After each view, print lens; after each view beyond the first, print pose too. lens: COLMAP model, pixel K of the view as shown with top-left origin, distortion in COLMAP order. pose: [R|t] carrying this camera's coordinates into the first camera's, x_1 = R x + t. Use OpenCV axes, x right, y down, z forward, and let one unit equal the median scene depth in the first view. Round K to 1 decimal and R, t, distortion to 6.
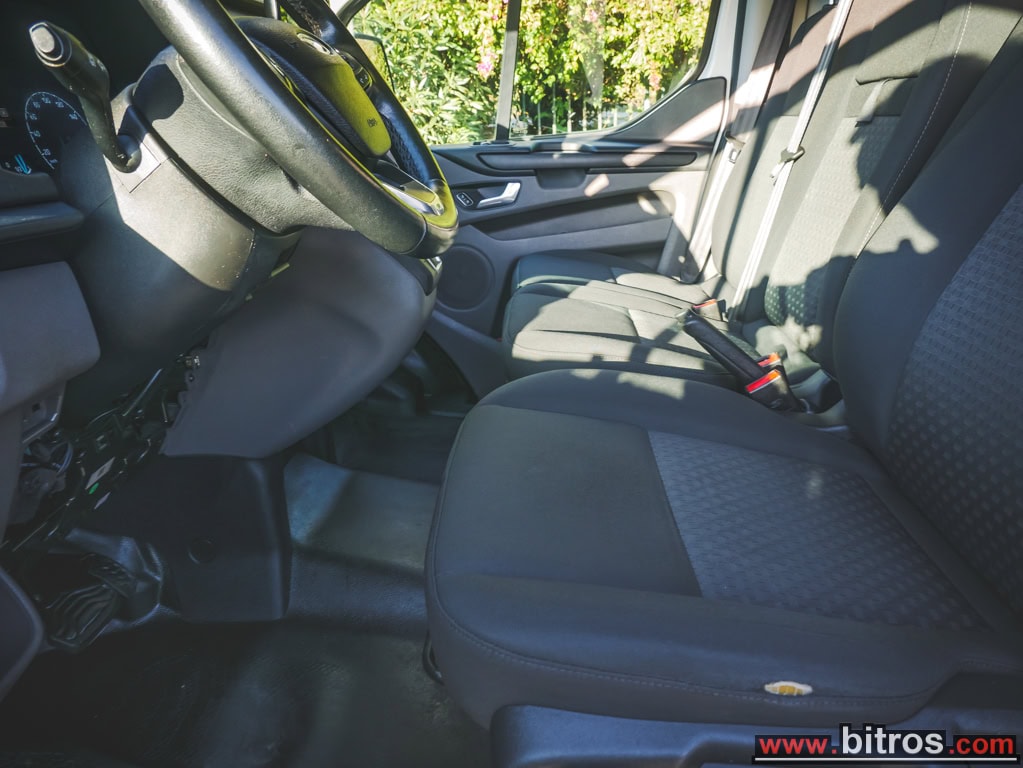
lens RADIAL K [[730.9, 0, 515.0], [0, 730.9, 388.8], [0, 0, 1]] dist [-0.051785, 0.019238]
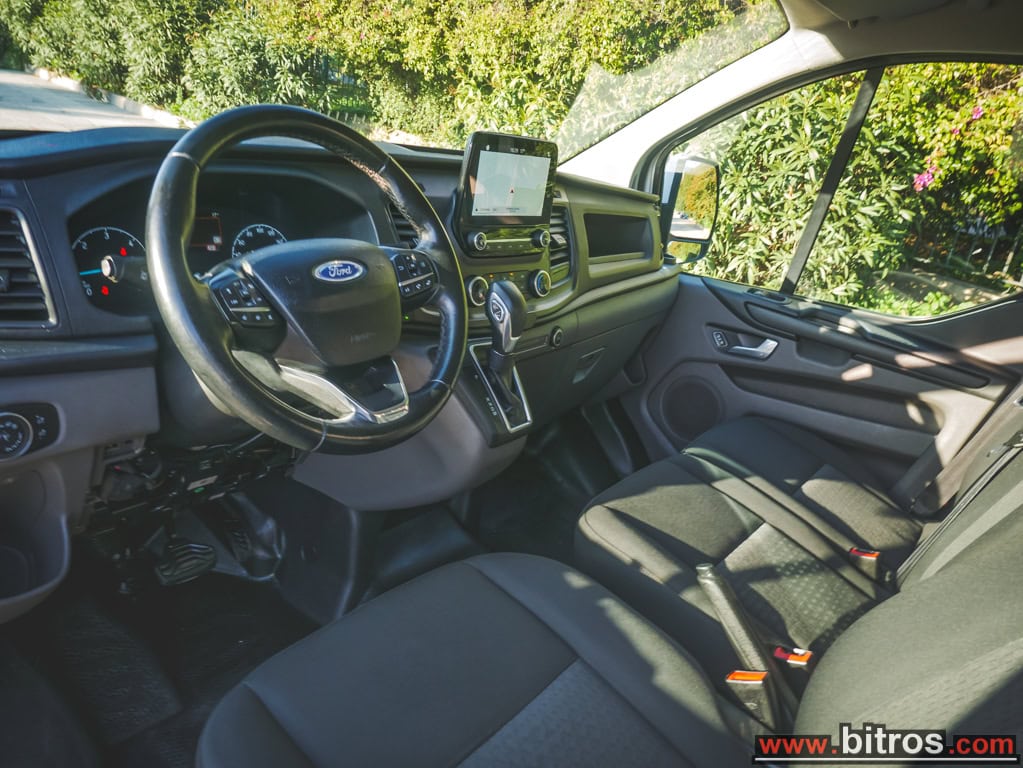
lens RADIAL K [[730.9, 0, 512.7], [0, 730.9, 380.3], [0, 0, 1]] dist [-0.051785, 0.019238]
pose [[0.793137, 0.356851, -0.493550, 0.217293], [-0.382800, 0.922381, 0.051746, -0.150445], [0.473707, 0.147890, 0.868177, 0.007488]]
